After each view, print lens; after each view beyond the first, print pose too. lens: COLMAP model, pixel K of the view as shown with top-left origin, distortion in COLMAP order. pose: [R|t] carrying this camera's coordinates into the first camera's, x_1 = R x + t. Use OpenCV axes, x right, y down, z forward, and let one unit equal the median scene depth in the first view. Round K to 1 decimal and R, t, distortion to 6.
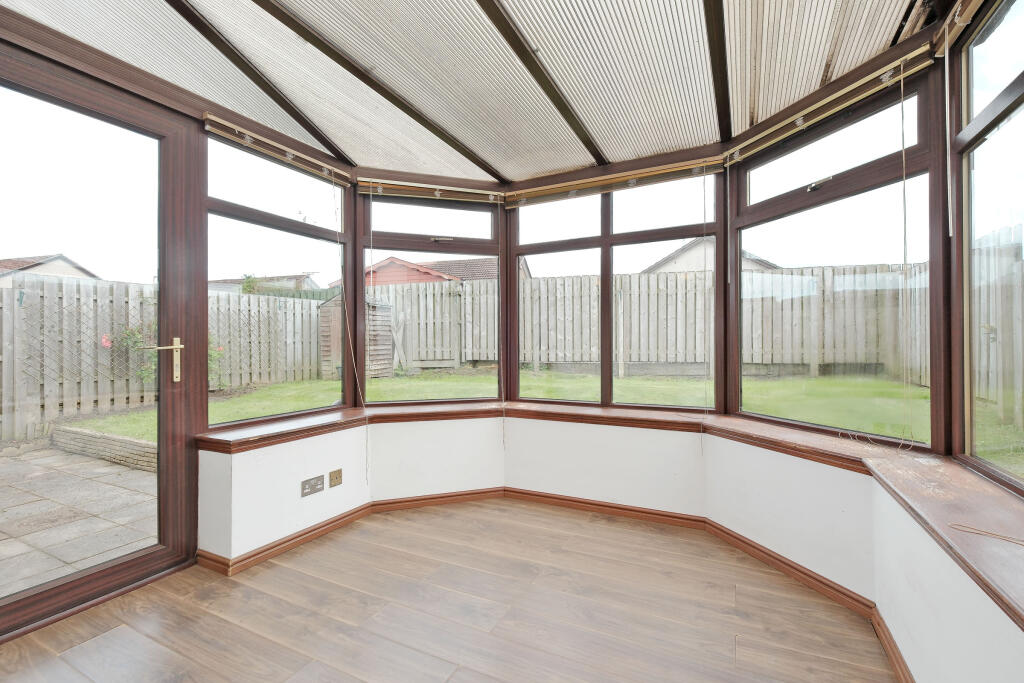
lens RADIAL K [[456.1, 0, 515.3], [0, 456.1, 340.7], [0, 0, 1]] dist [-0.000313, -0.000274]
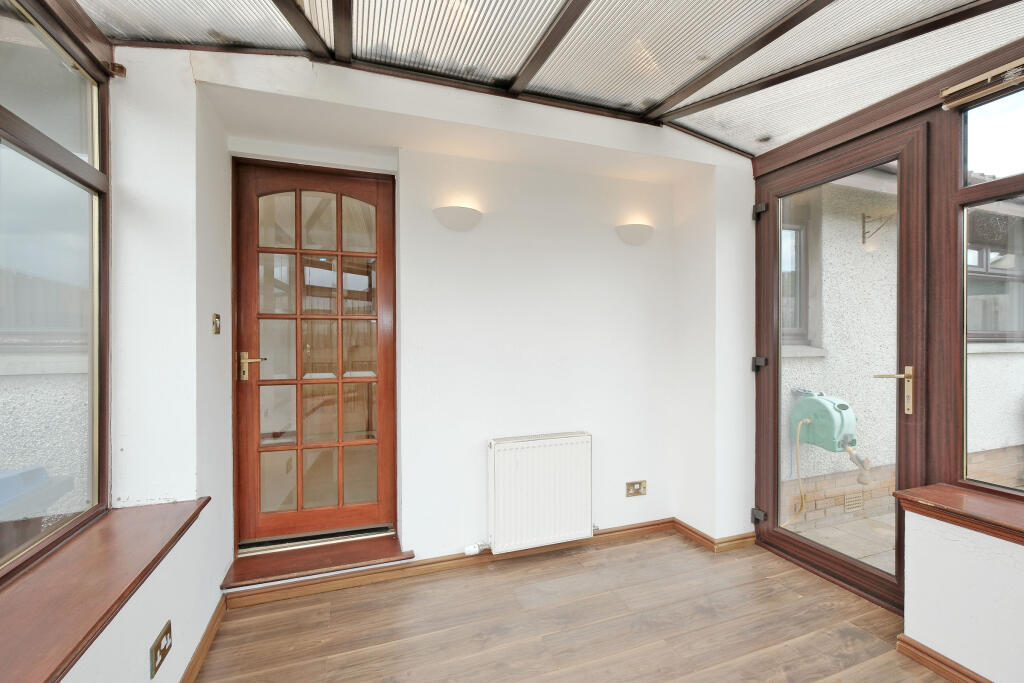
lens RADIAL K [[456.1, 0, 517.8], [0, 456.1, 345.2], [0, 0, 1]] dist [-0.000313, -0.000274]
pose [[-0.686201, 0.011919, -0.727314, 0.467064], [0.012851, 0.999908, 0.004261, -0.063531], [0.727298, -0.006423, -0.686292, 1.064470]]
